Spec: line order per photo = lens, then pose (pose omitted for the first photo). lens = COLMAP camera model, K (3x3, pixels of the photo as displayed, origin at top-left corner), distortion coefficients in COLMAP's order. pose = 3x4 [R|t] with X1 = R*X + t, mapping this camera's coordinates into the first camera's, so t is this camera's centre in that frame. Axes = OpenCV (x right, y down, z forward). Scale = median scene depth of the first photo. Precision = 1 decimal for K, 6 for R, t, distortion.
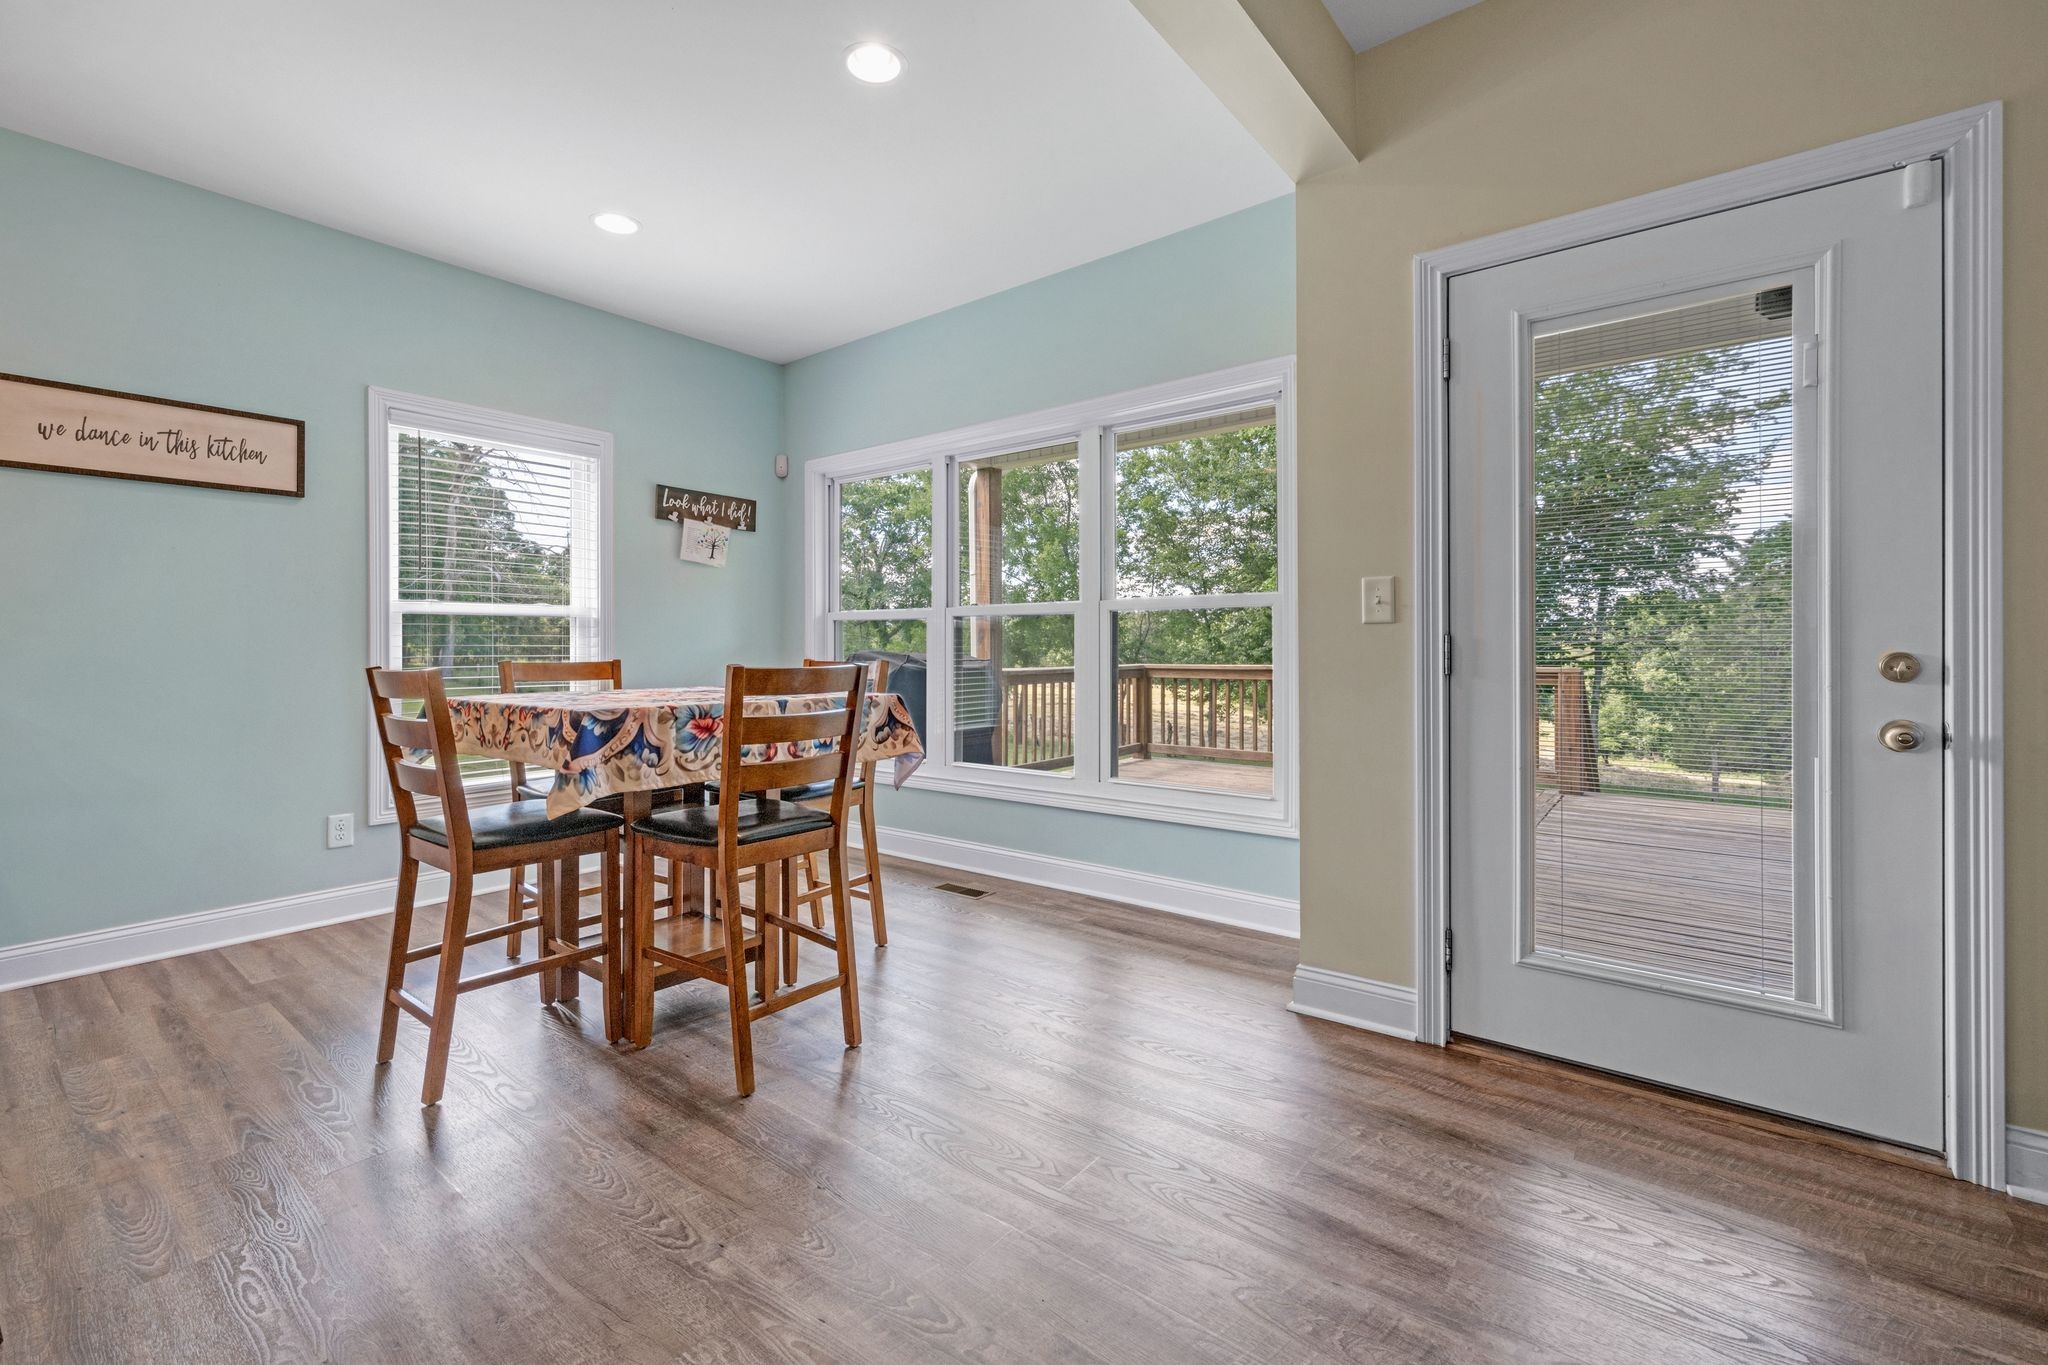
lens RADIAL K [[877.3, 0, 1024.5], [0, 877.3, 642.8], [0, 0, 1]] dist [0.000530, 0.000080]
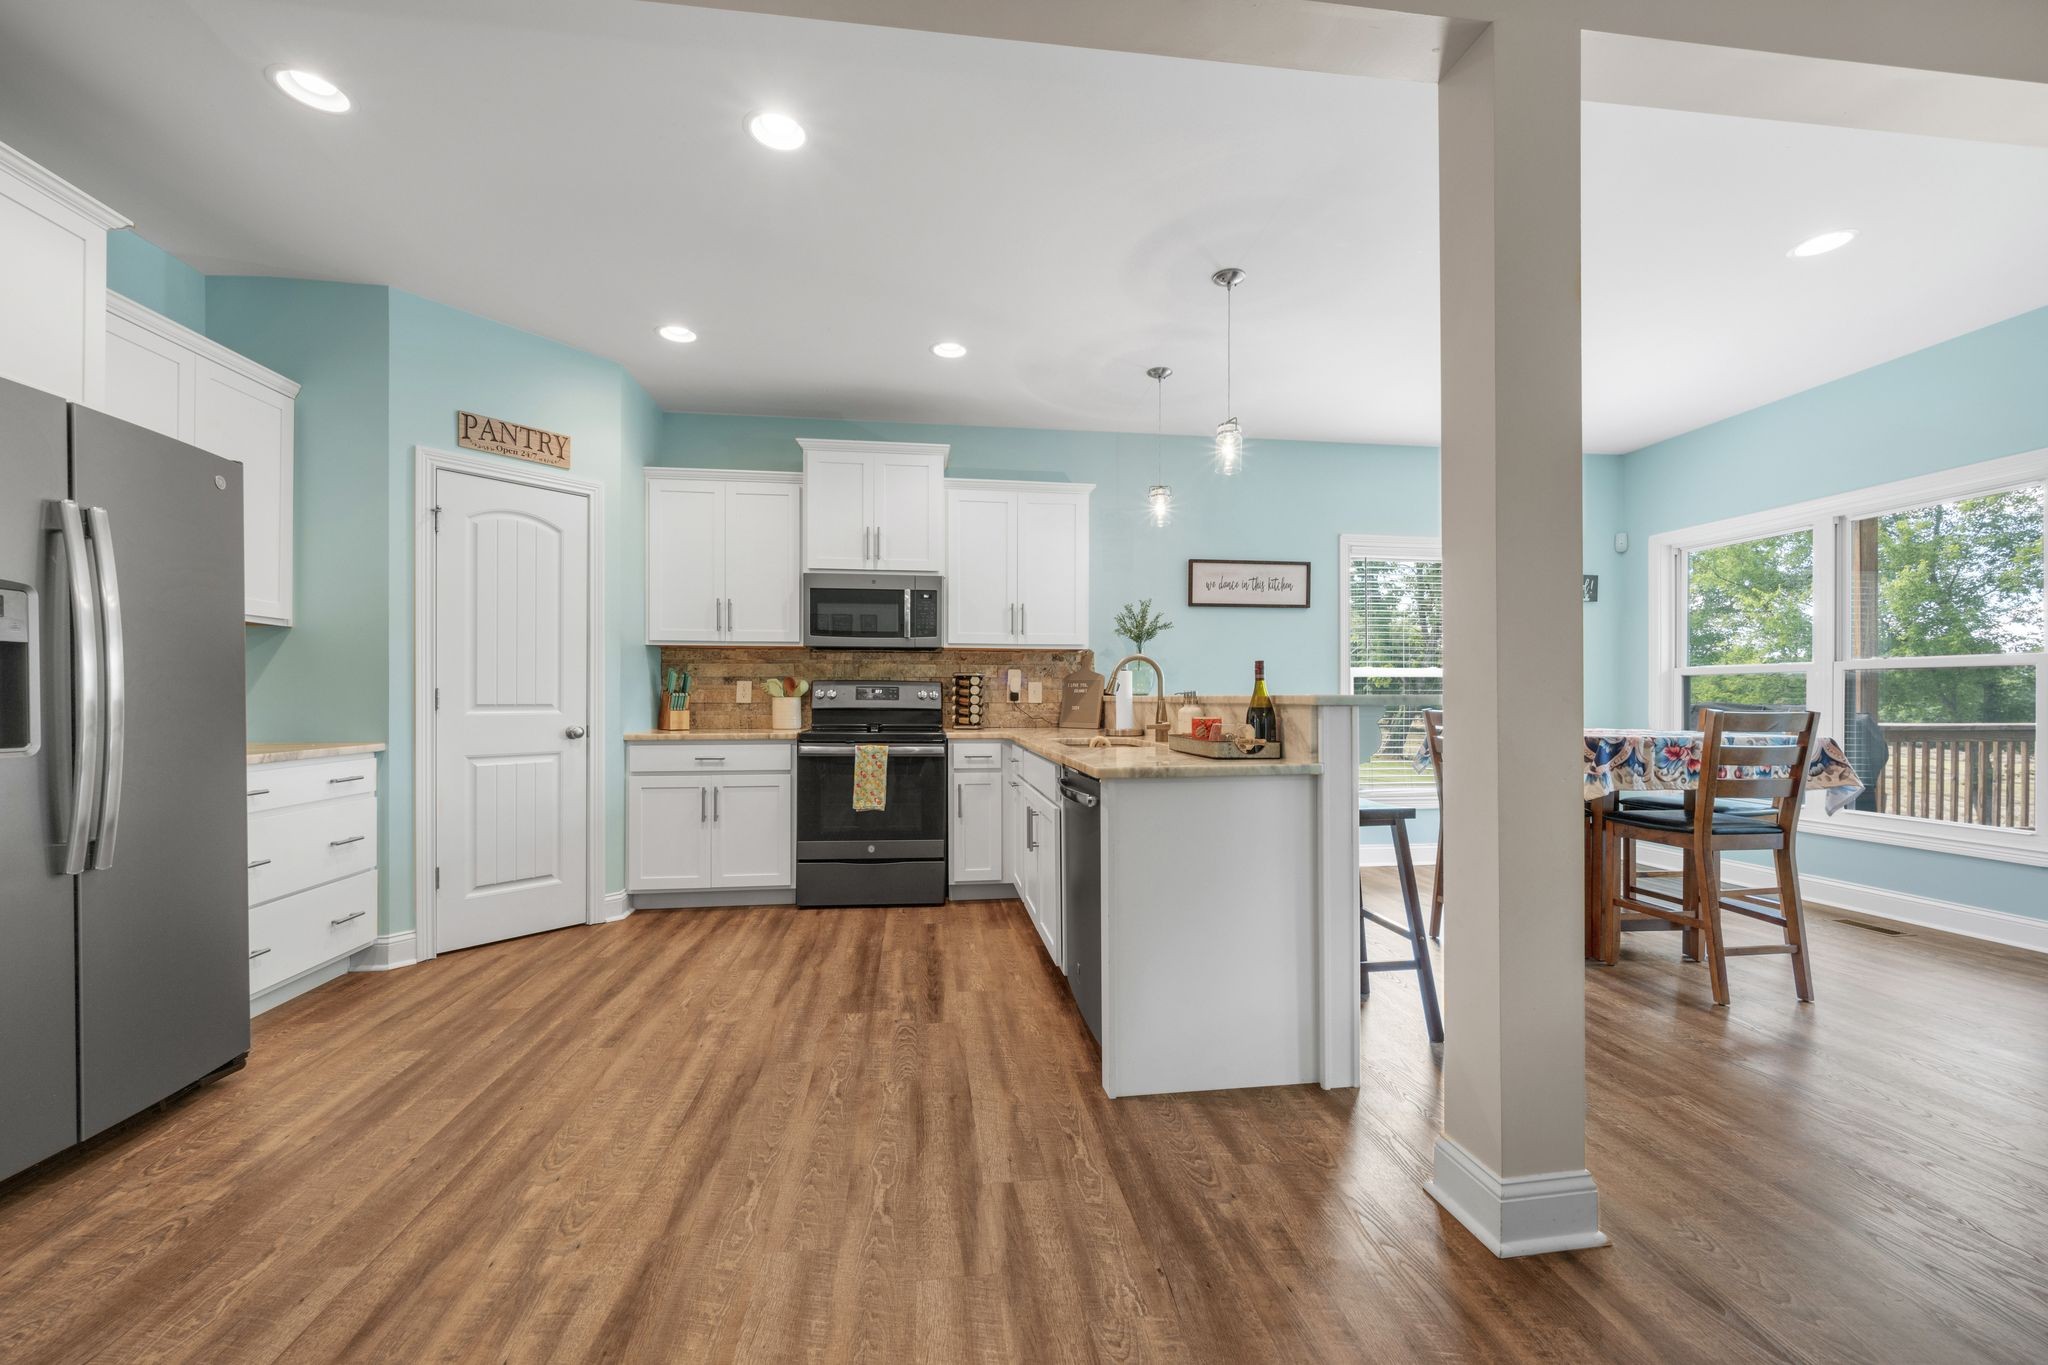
lens RADIAL K [[832.7, 0, 1020.1], [0, 832.7, 693.8], [0, 0, 1]] dist [0.000864, 0.000208]
pose [[0.713075, -0.002355, -0.701084, -0.158149], [0.000582, 0.999996, -0.002768, 0.000534], [0.701088, 0.001566, 0.713073, -0.726098]]
